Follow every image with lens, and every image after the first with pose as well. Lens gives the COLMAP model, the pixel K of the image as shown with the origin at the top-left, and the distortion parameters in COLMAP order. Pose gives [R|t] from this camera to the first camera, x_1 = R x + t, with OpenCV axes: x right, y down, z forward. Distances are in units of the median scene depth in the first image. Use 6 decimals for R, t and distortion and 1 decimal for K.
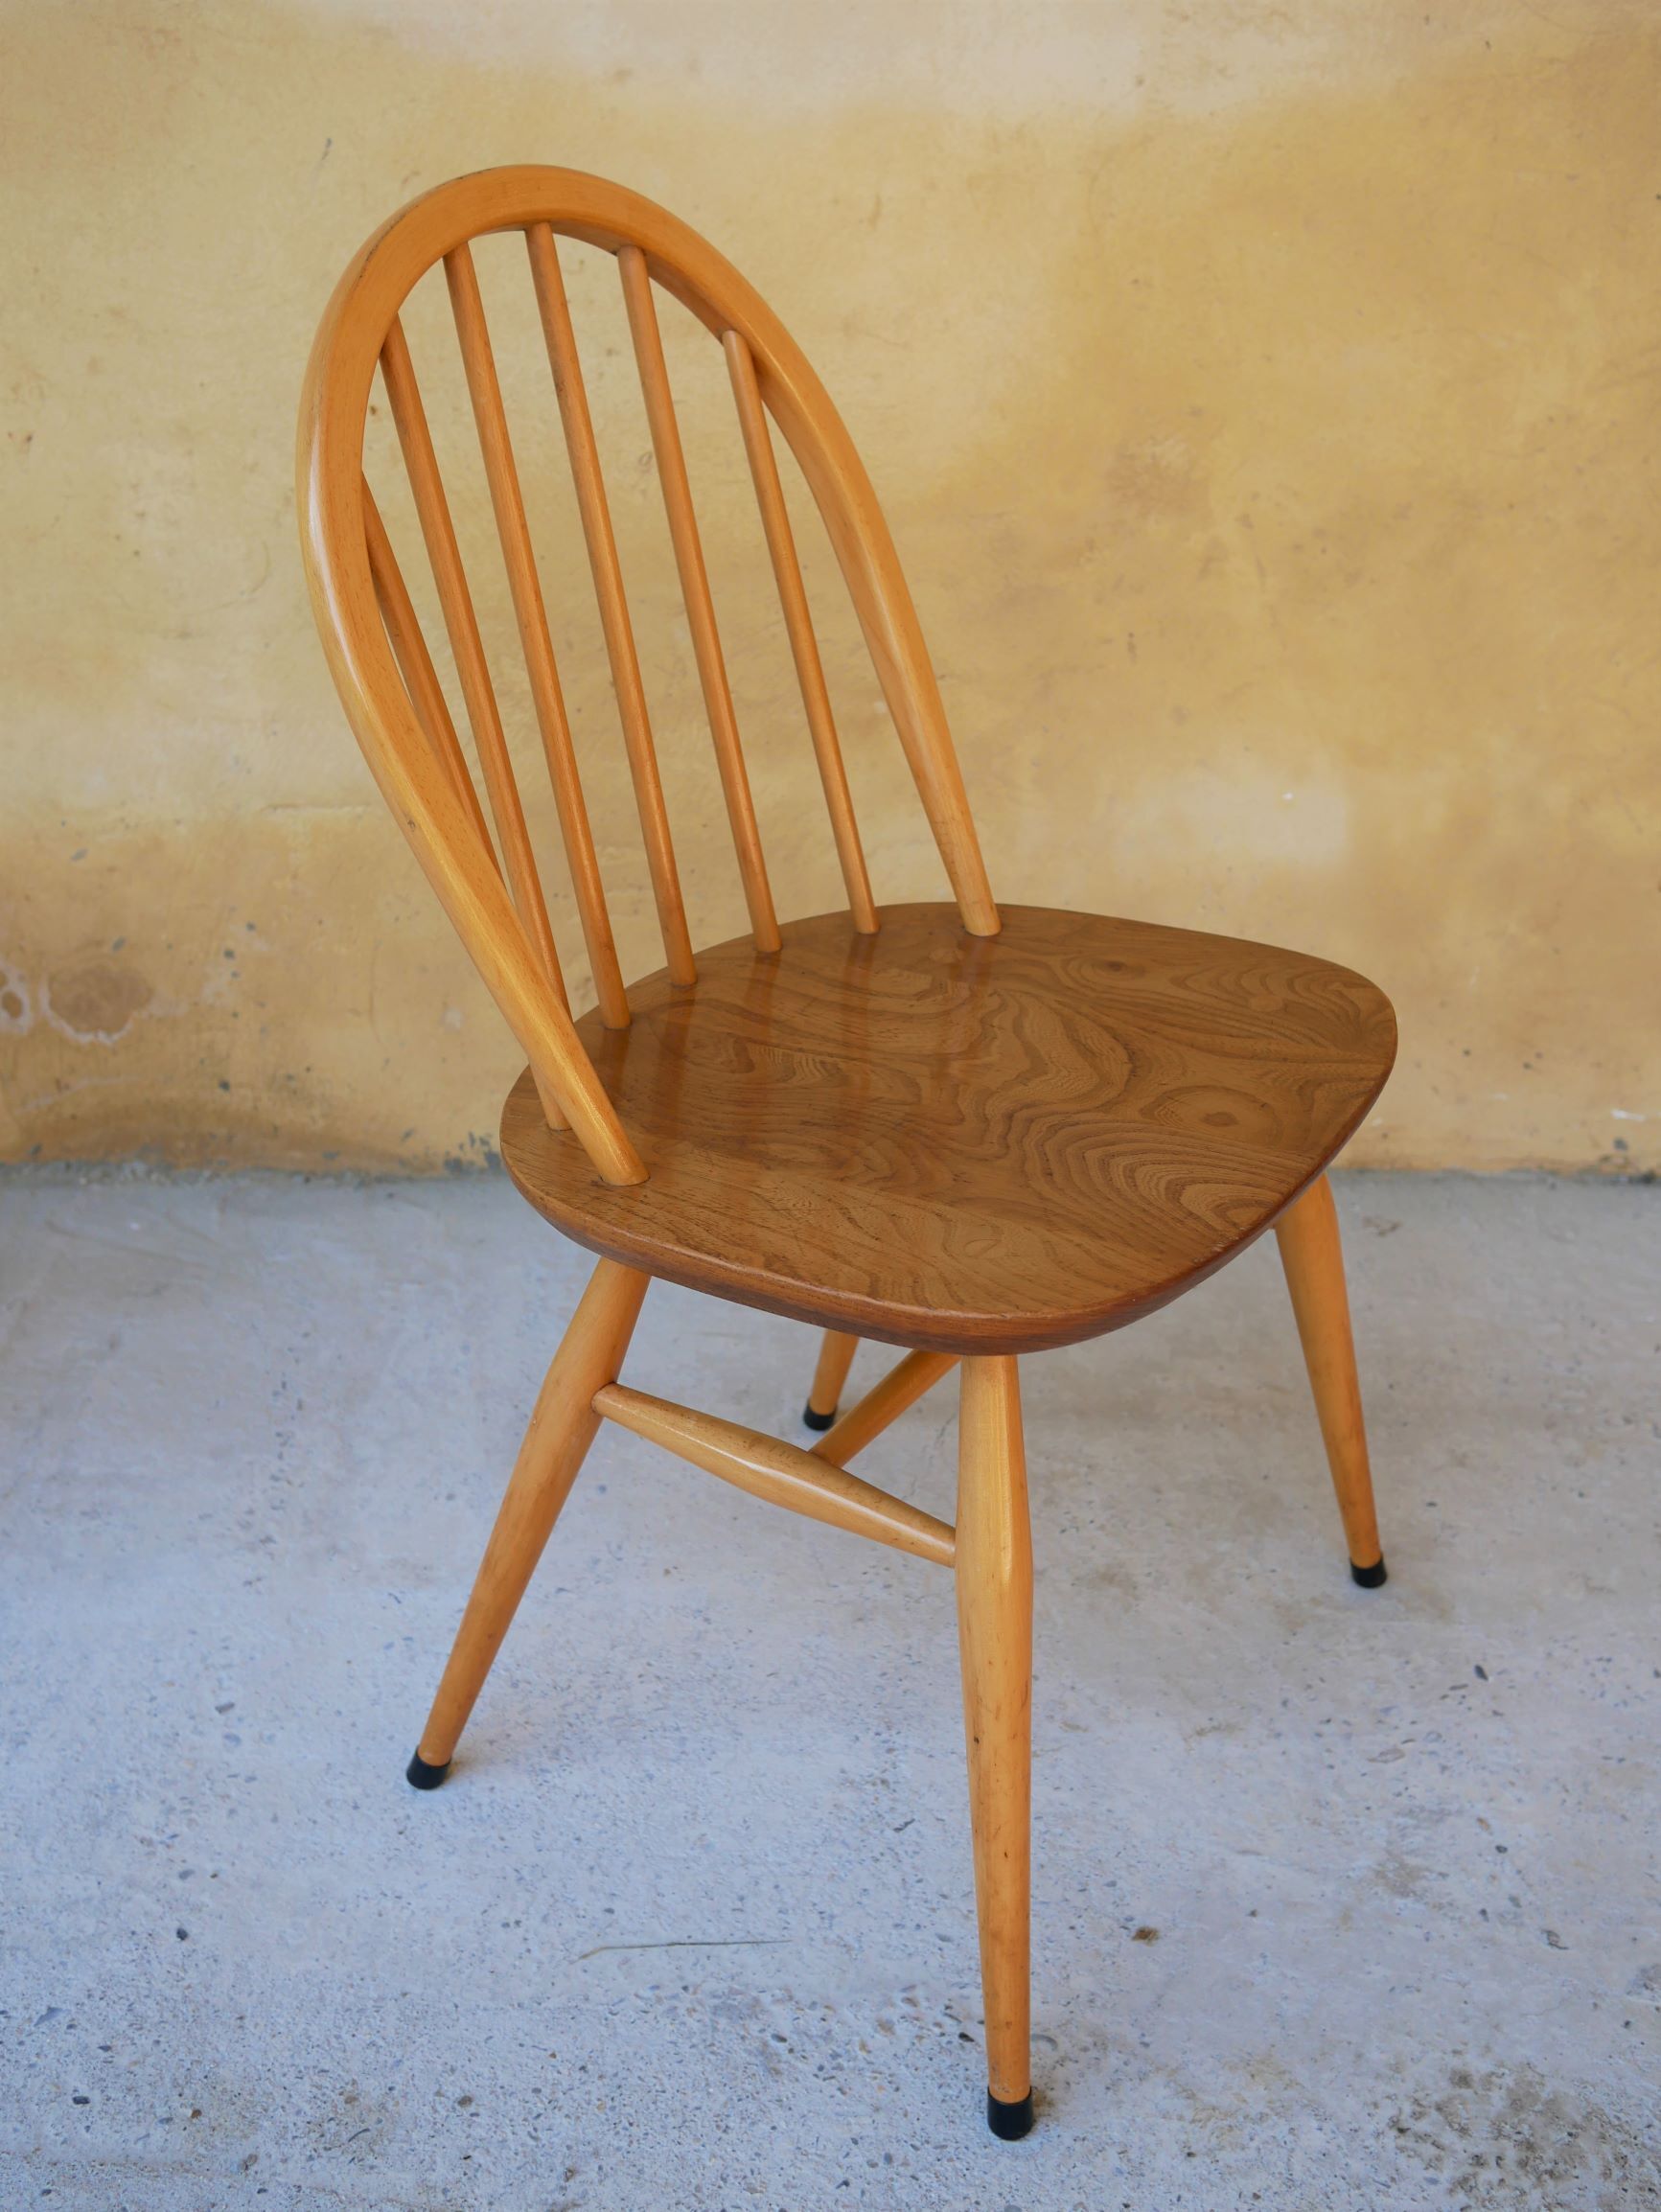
lens RADIAL K [[2466.4, 0, 839.1], [0, 2466.4, 1101.5], [0, 0, 1]] dist [-0.012811, 0.000000]
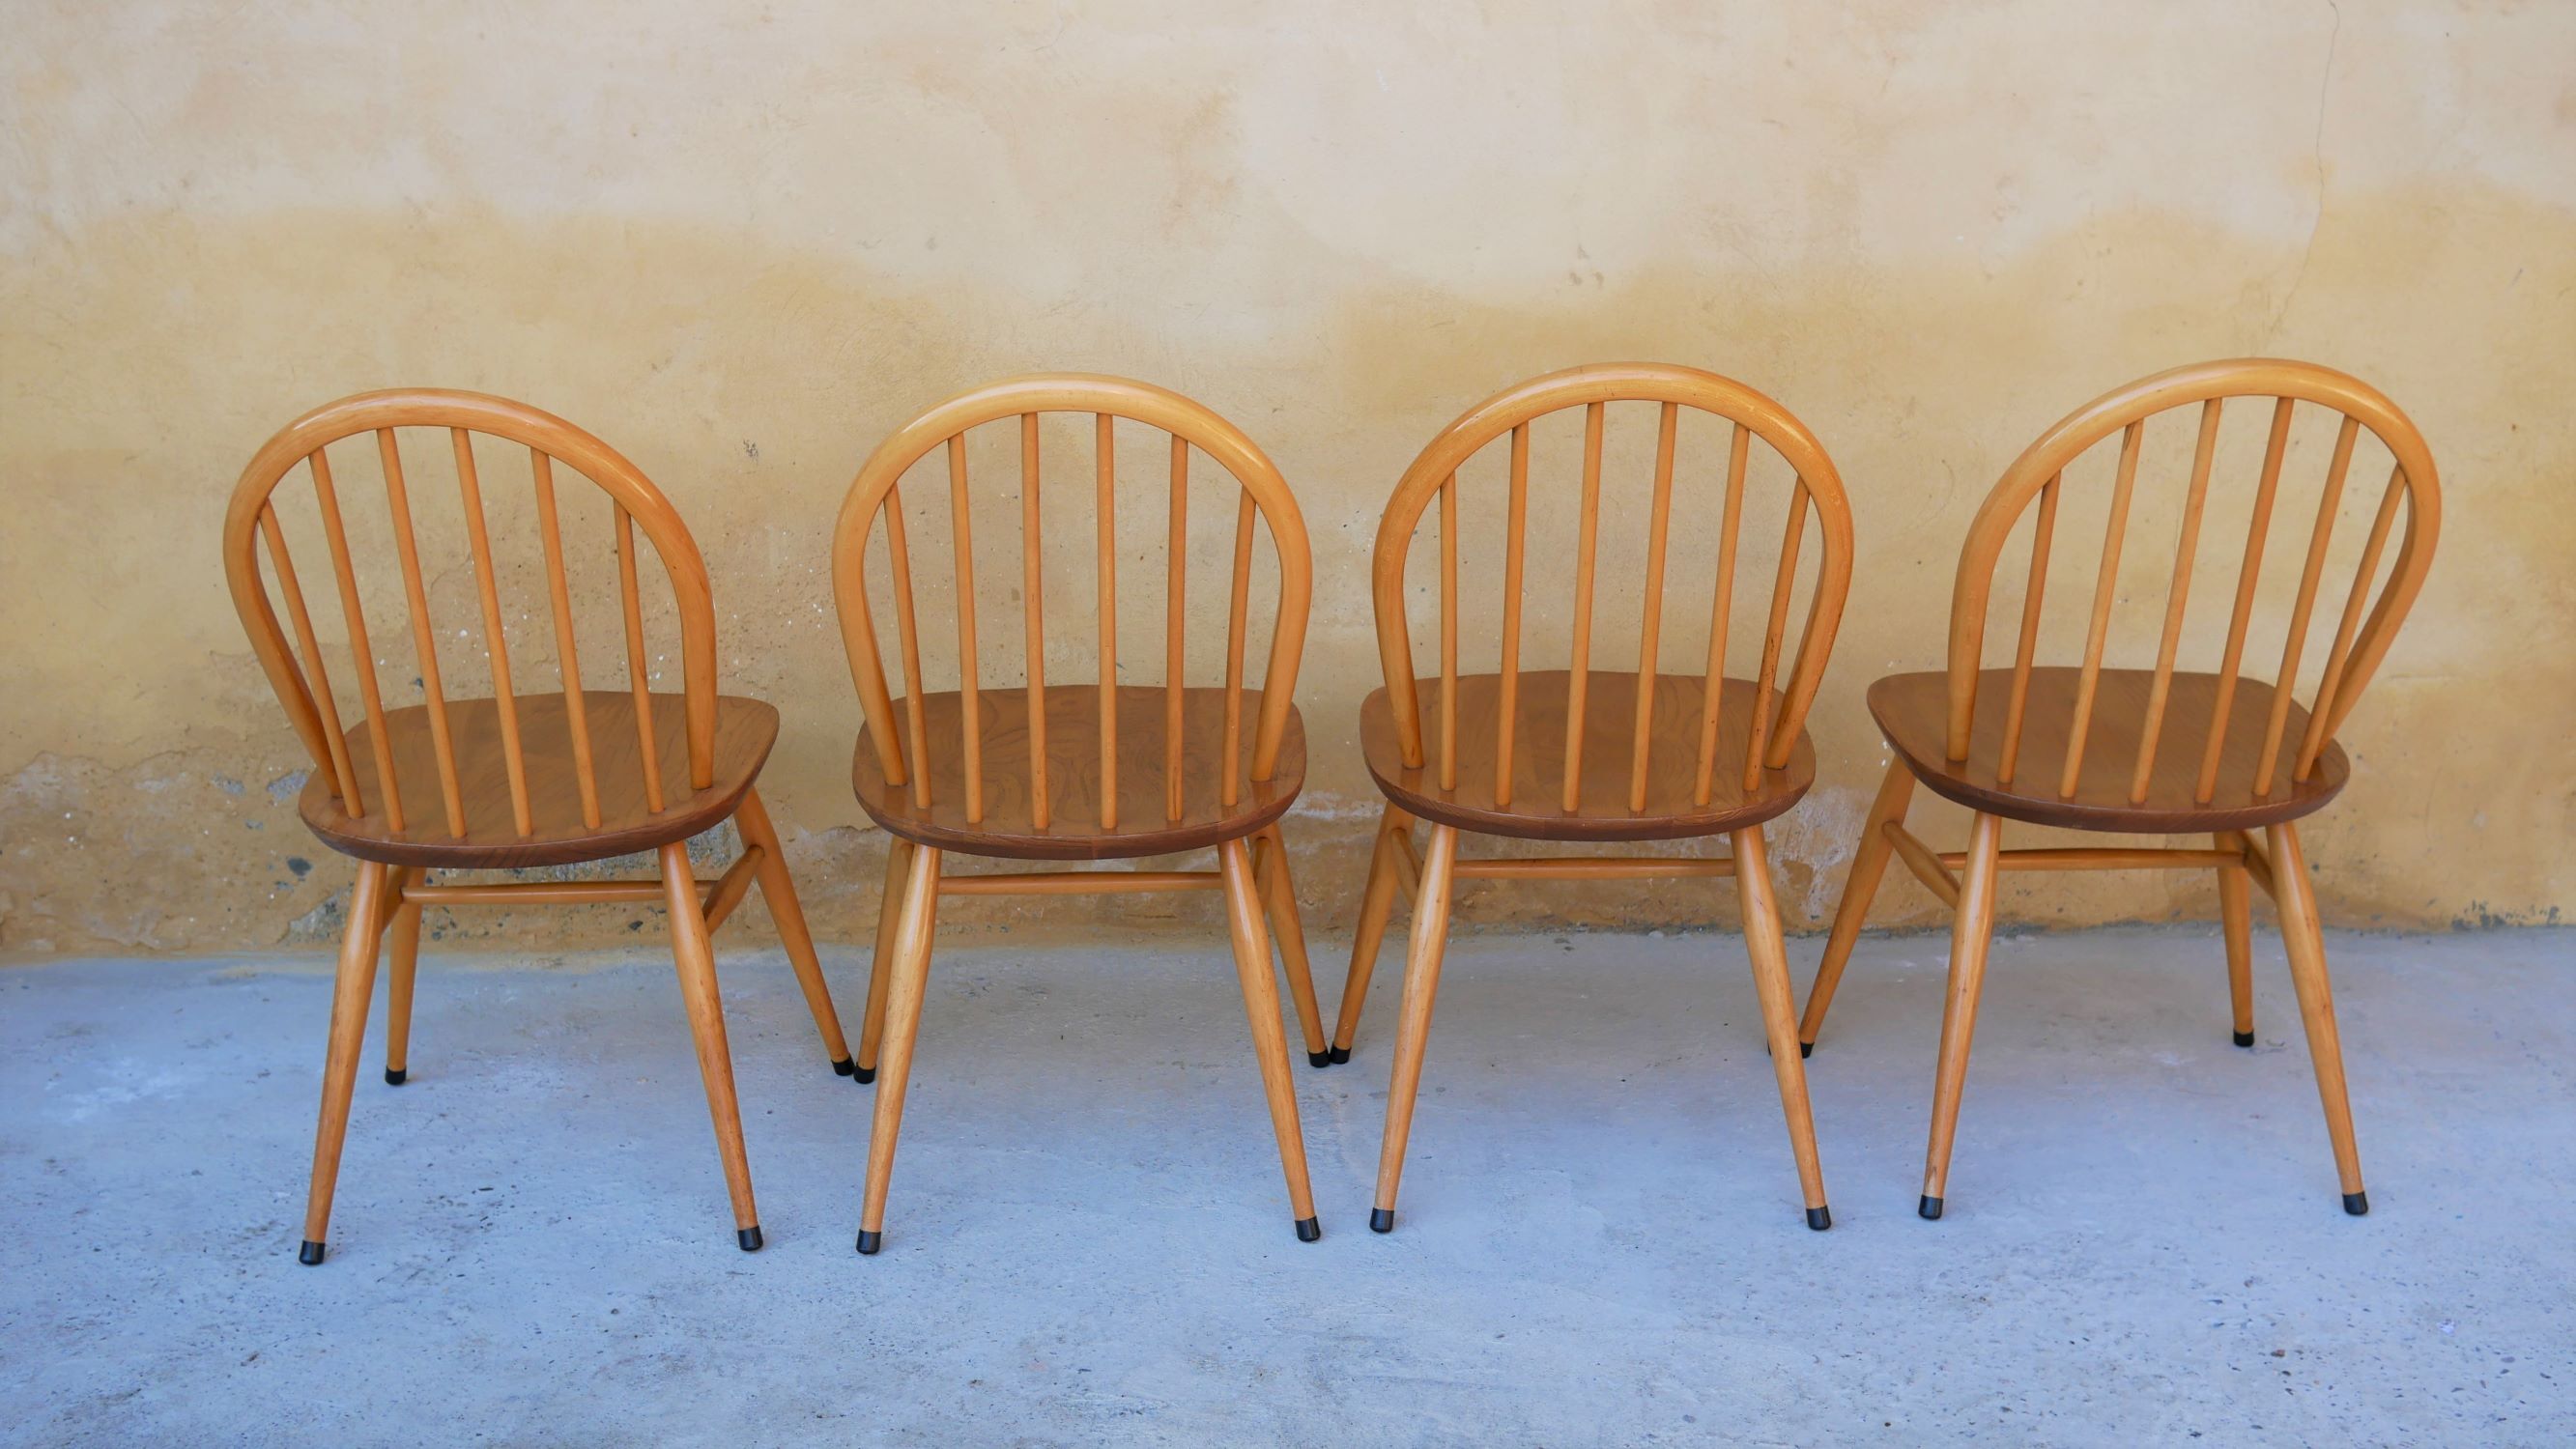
lens RADIAL K [[2867.9, 0, 1292.2], [0, 2867.9, 735.1], [0, 0, 1]] dist [-0.014736, 0.000000]
pose [[0.999839, 0.001859, 0.017855, -1.069019], [0.001183, 0.985647, -0.168815, 0.244827], [-0.017913, 0.168809, 0.985486, -0.836997]]
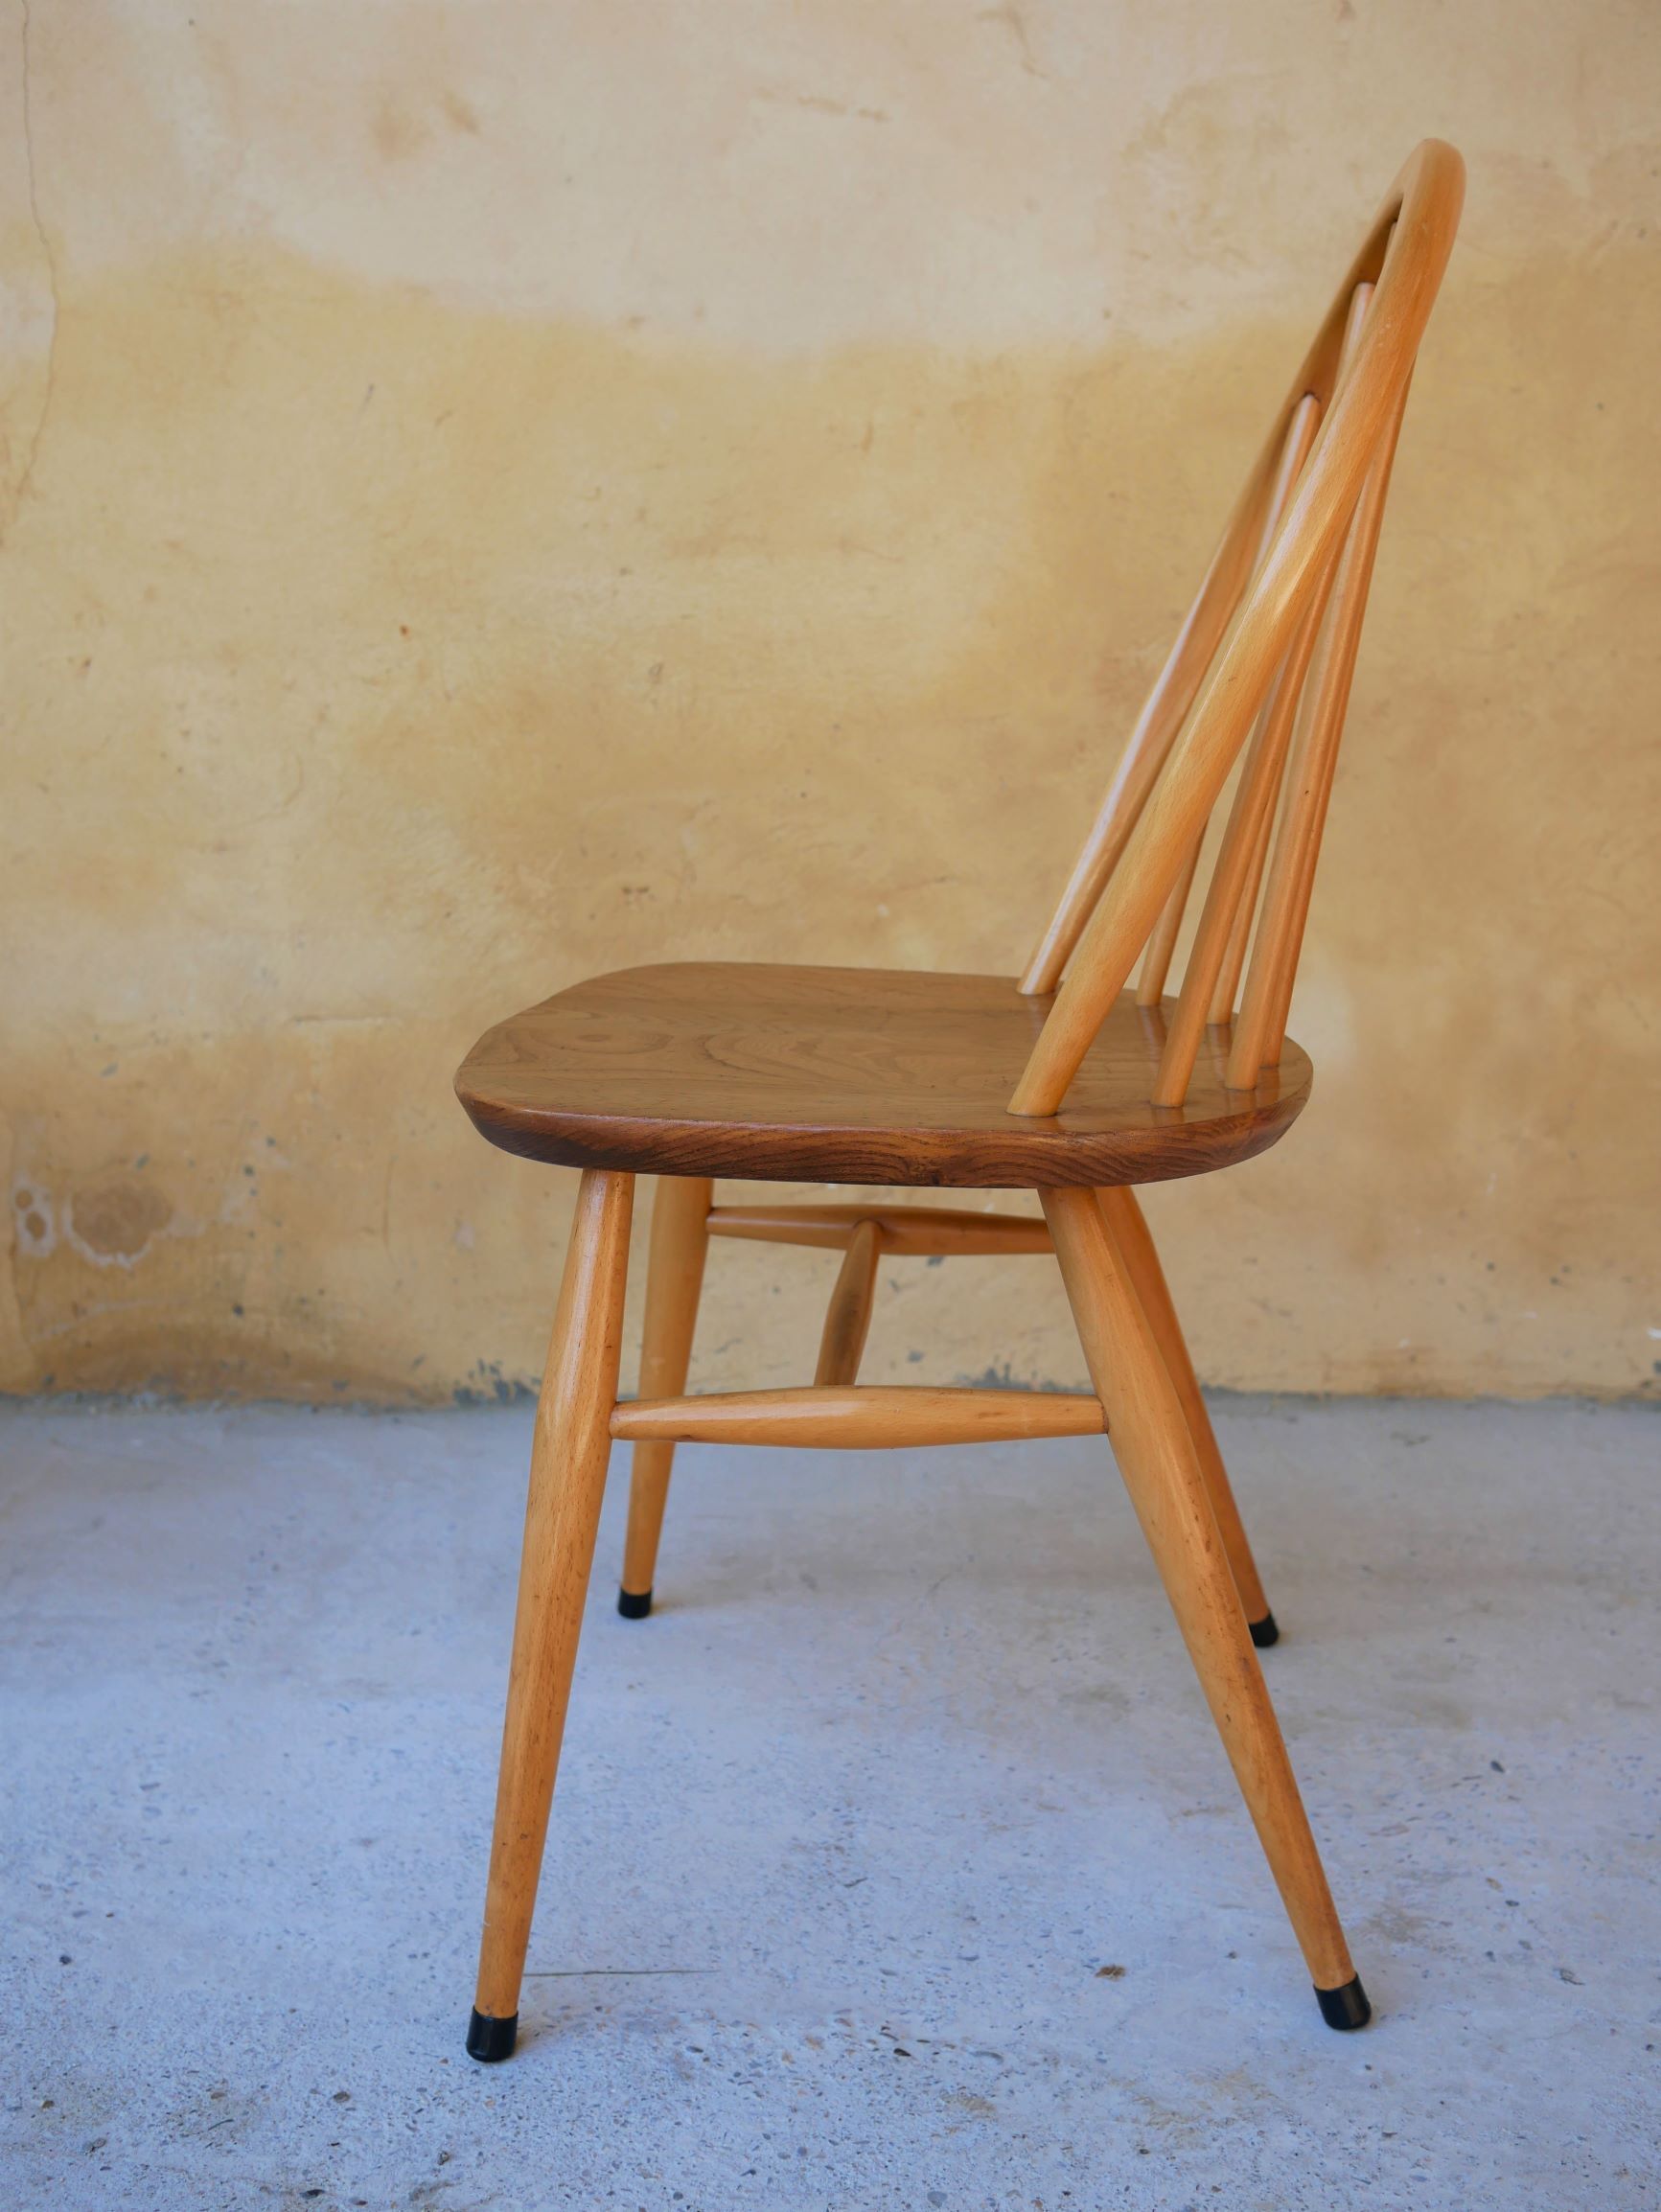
lens RADIAL K [[2466.4, 0, 835.9], [0, 2466.4, 1105.6], [0, 0, 1]] dist [-0.012811, 0.000000]
pose [[0.998450, -0.008259, -0.055045, 0.058331], [-0.006315, 0.965739, -0.259437, 0.204623], [0.055302, 0.259383, 0.964190, 0.031078]]
